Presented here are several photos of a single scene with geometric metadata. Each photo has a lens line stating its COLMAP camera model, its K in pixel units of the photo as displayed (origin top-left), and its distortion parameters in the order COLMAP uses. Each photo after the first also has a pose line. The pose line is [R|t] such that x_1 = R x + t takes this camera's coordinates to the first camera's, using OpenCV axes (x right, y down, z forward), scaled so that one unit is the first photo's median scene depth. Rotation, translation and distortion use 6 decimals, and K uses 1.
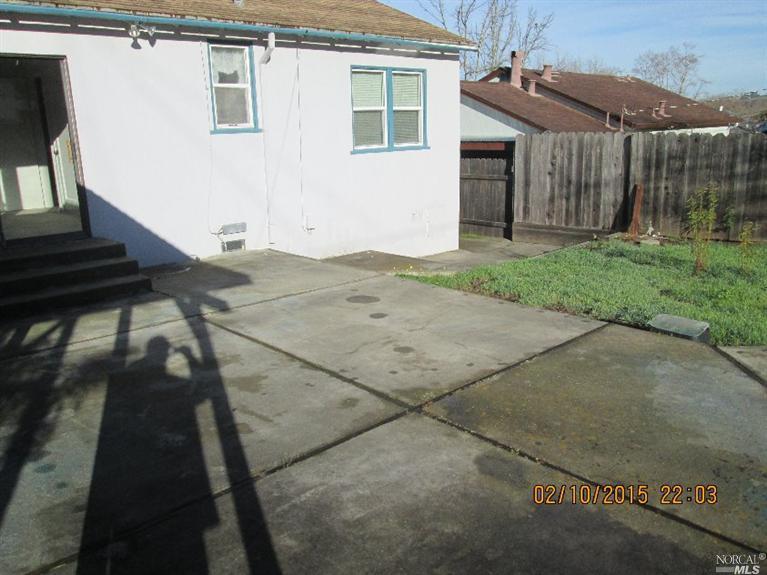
lens RADIAL K [[637.6, 0, 383.5], [0, 637.6, 287.5], [0, 0, 1]] dist [-0.038880, 0.018753]
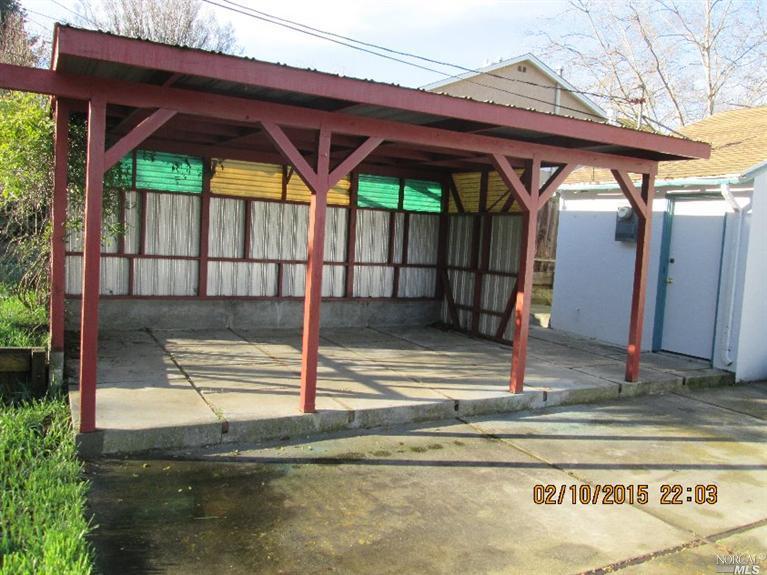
lens RADIAL K [[637.6, 0, 383.5], [0, 637.6, 287.5], [0, 0, 1]] dist [-0.038880, 0.018753]
pose [[-0.255078, 0.087187, -0.962982, 0.939169], [-0.290585, 0.942976, 0.162347, -0.145655], [0.922223, 0.321239, -0.215197, 0.643136]]
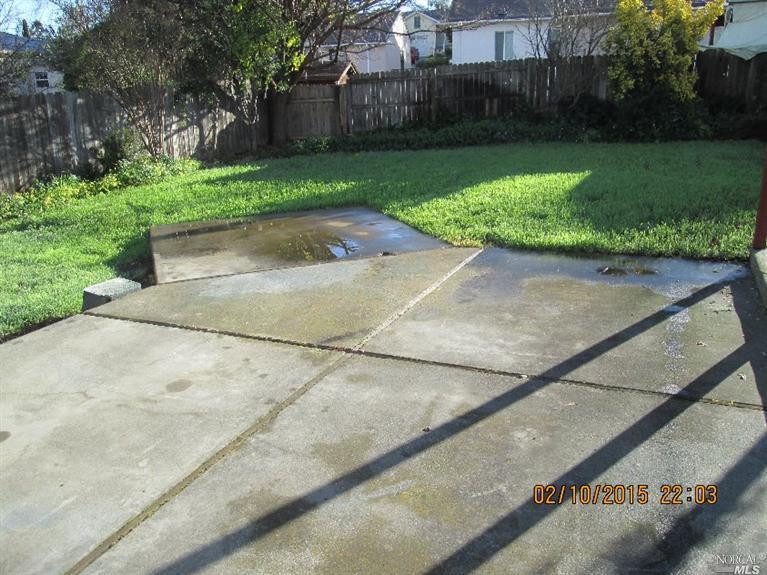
lens RADIAL K [[637.6, 0, 383.5], [0, 637.6, 287.5], [0, 0, 1]] dist [-0.038880, 0.018753]
pose [[-0.376454, -0.234771, 0.896195, -0.855245], [0.270834, 0.897210, 0.348803, -0.244875], [-0.885964, 0.374028, -0.274174, 1.171761]]
